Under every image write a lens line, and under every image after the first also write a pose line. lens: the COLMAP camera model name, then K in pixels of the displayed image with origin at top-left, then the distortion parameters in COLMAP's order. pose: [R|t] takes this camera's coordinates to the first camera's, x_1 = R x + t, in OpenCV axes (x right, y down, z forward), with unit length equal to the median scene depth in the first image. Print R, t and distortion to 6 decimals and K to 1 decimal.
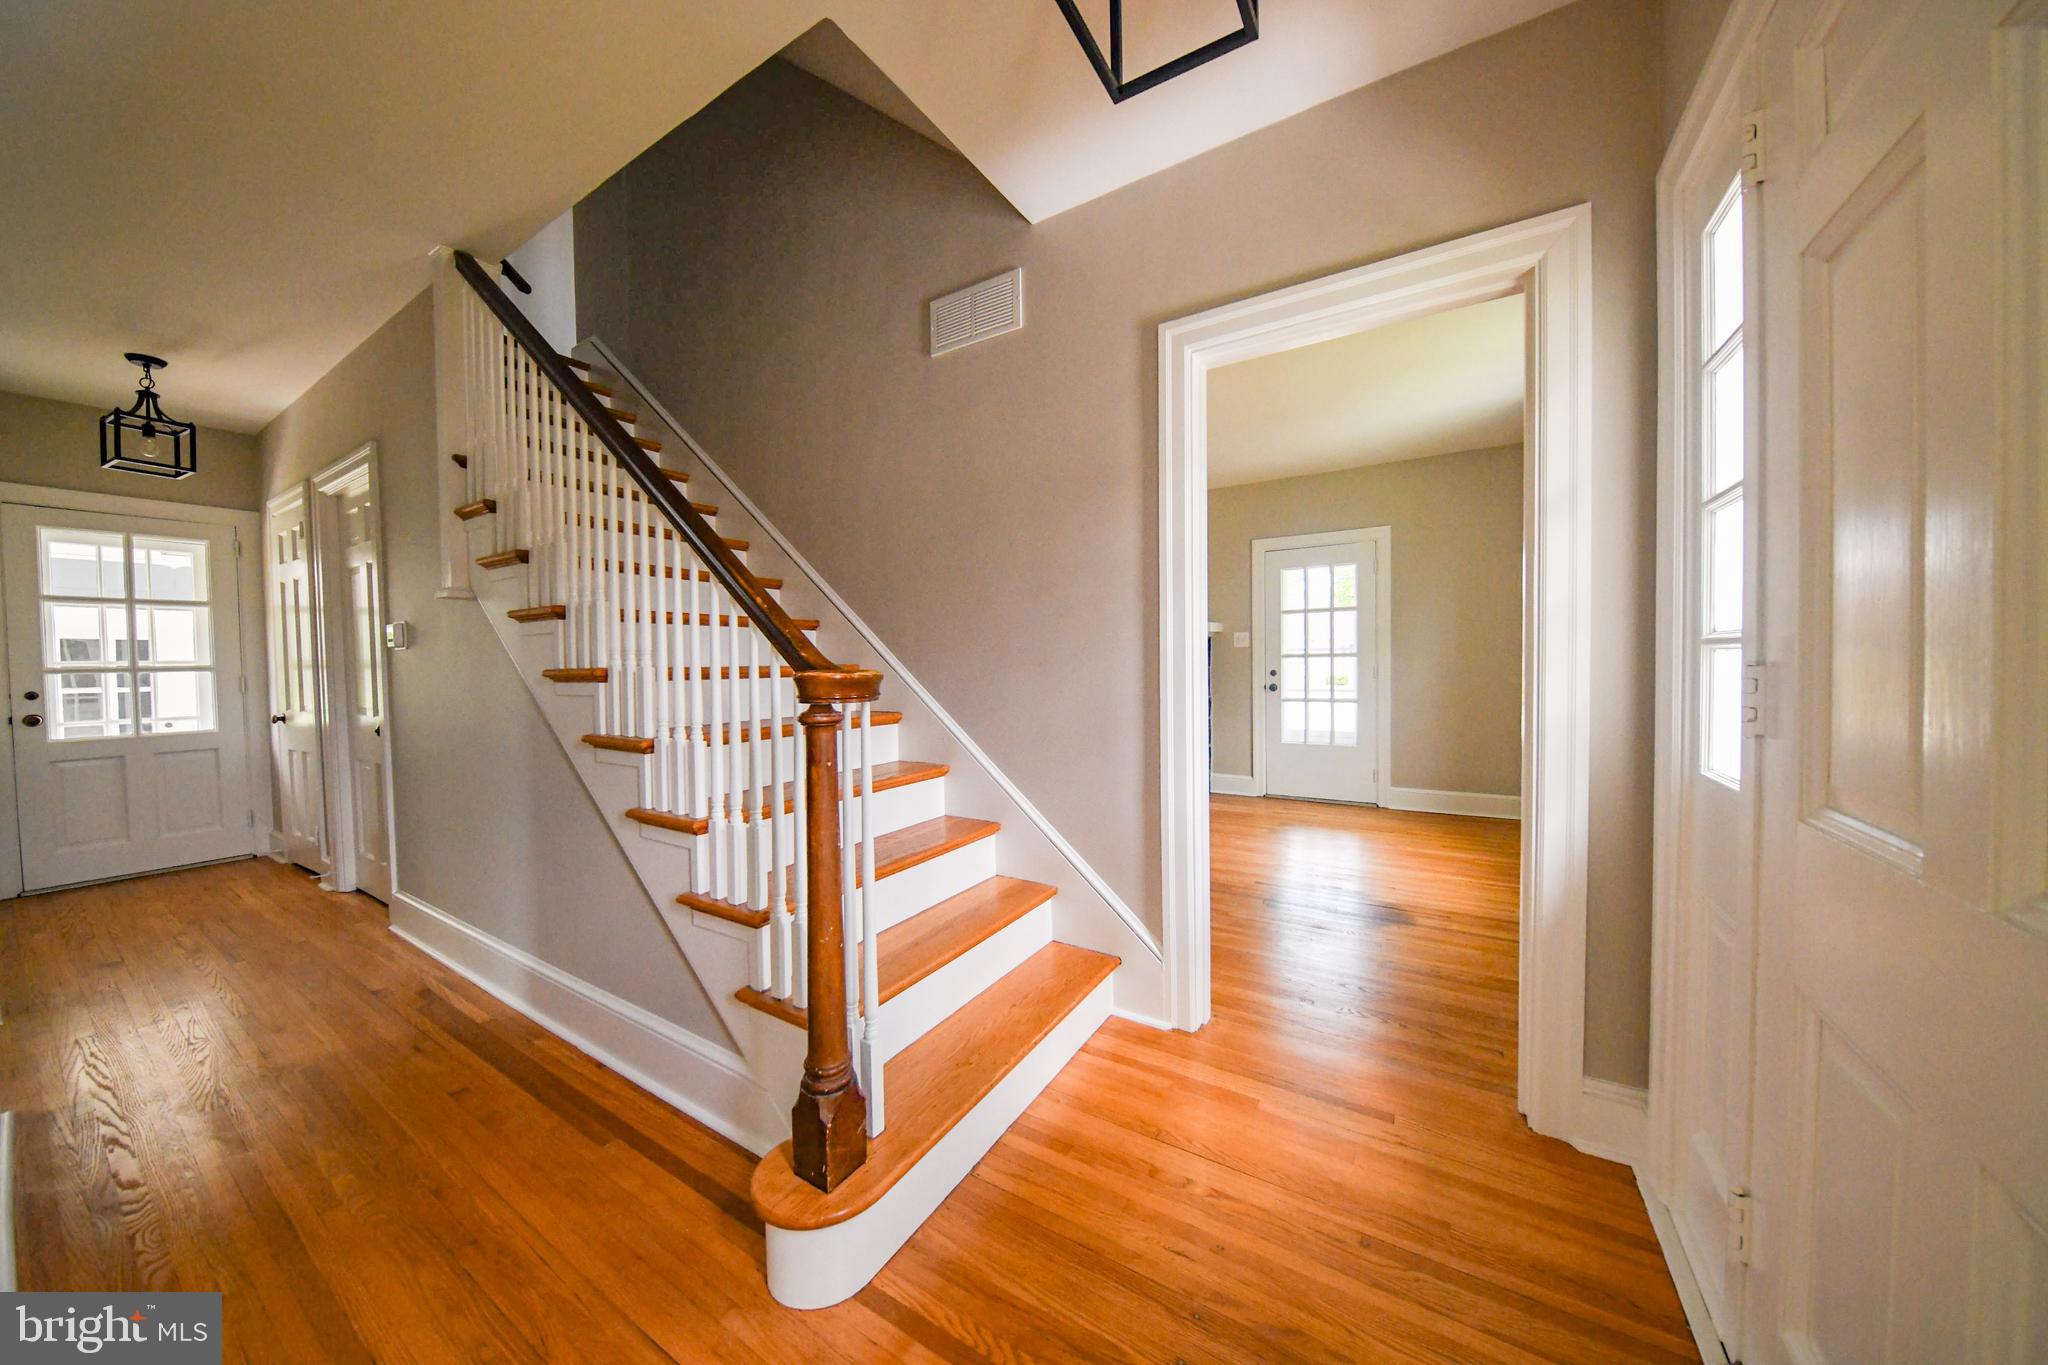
lens RADIAL K [[674.6, 0, 1010.9], [0, 674.6, 680.4], [0, 0, 1]] dist [0.000834, -0.005241]
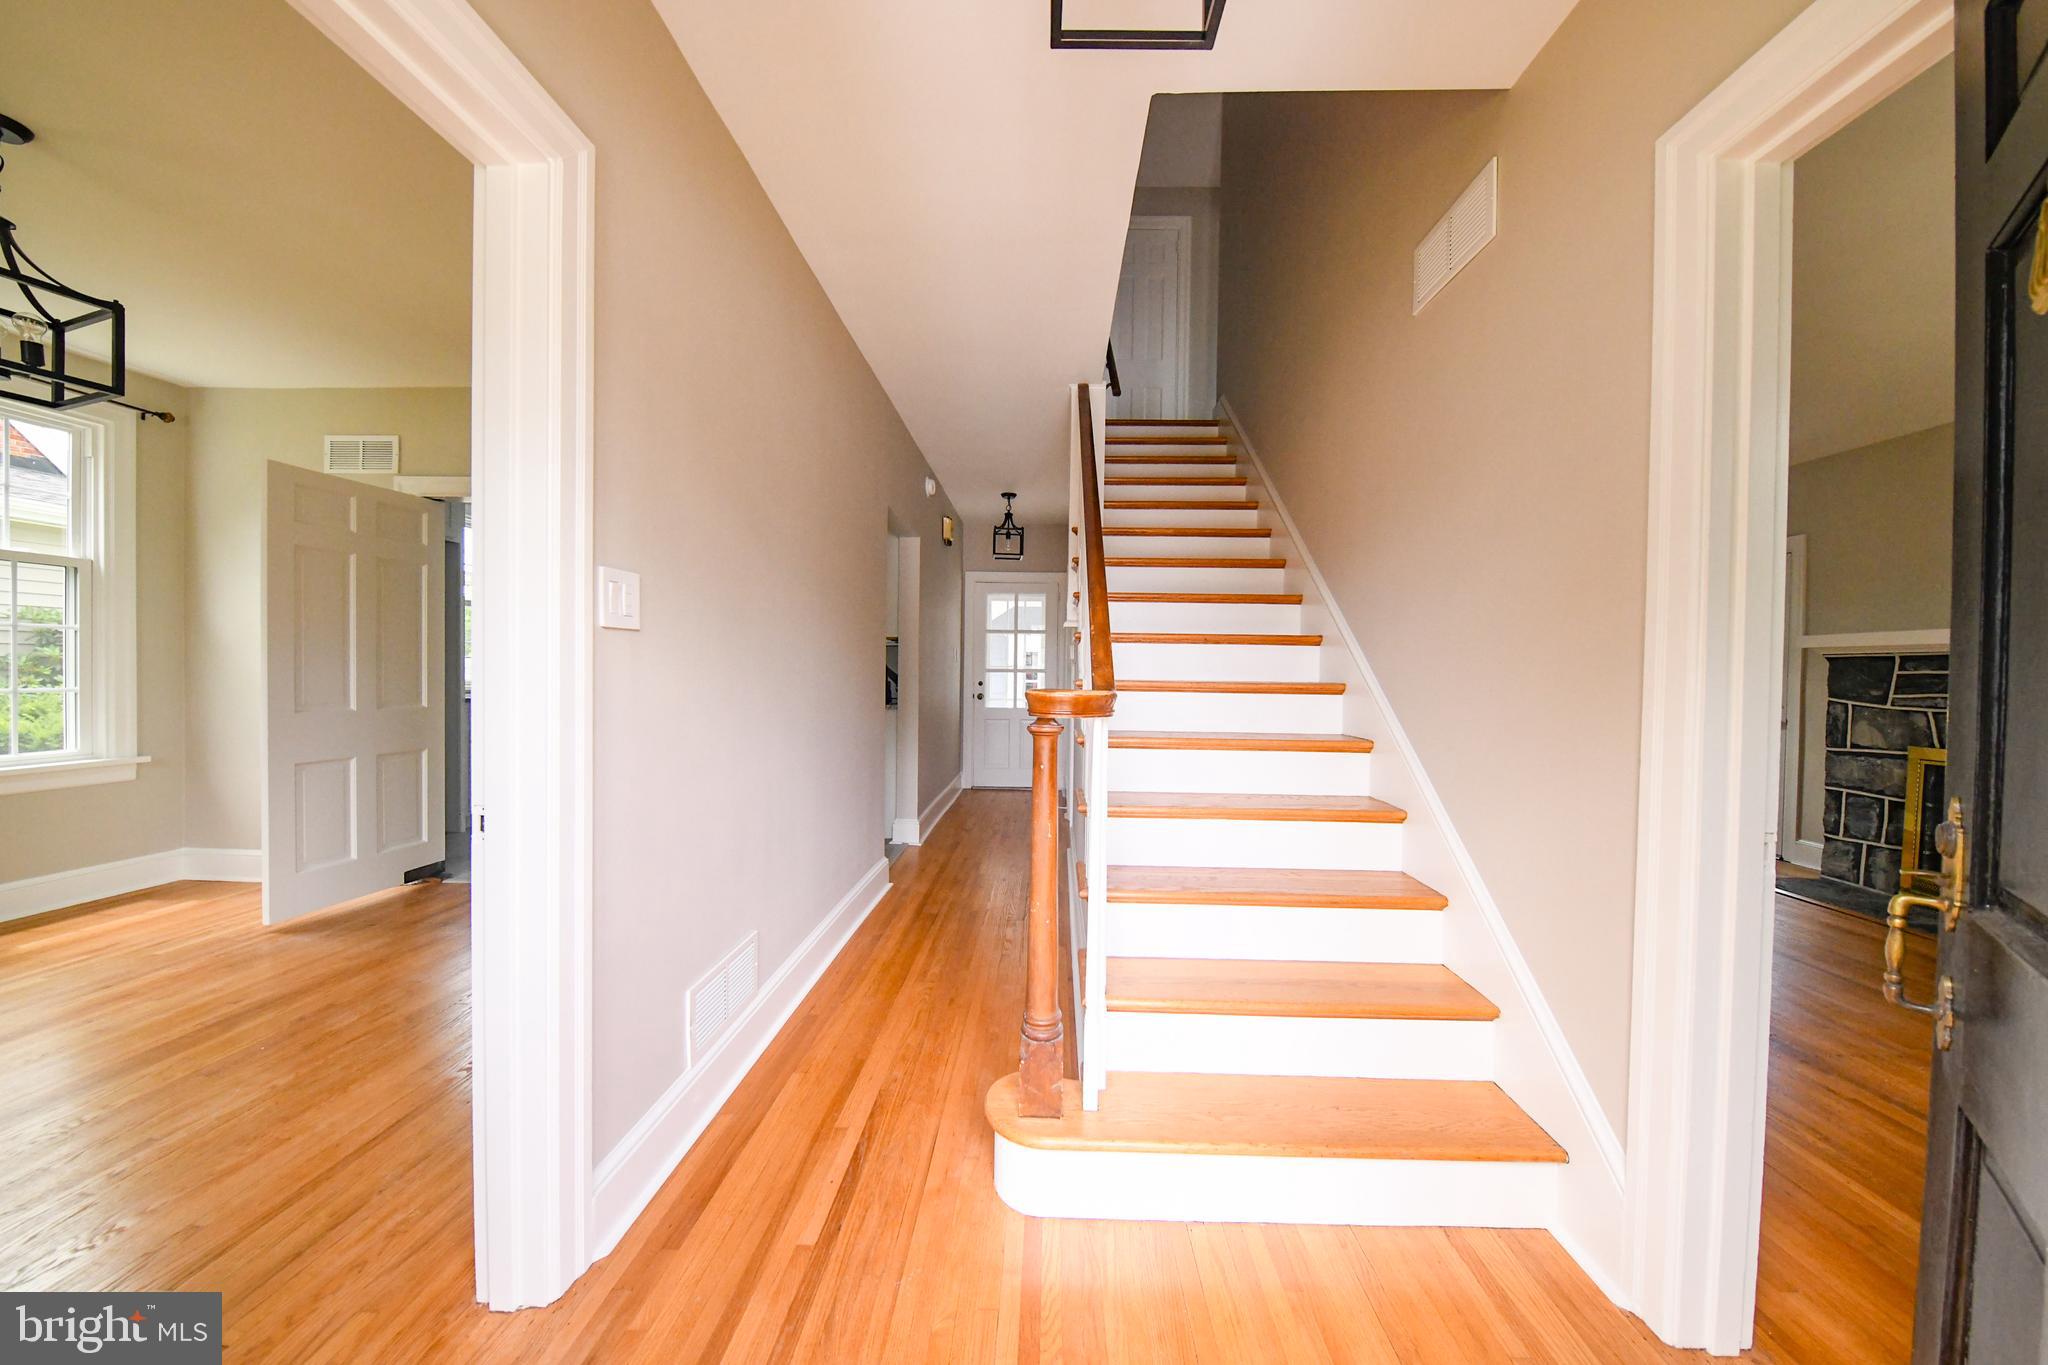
lens RADIAL K [[674.6, 0, 1010.9], [0, 674.6, 680.4], [0, 0, 1]] dist [0.000834, -0.005241]
pose [[0.497290, 0.033606, -0.866933, 0.387325], [-0.043035, 0.998975, 0.014039, -0.024821], [0.866516, 0.030327, 0.498227, 0.179675]]
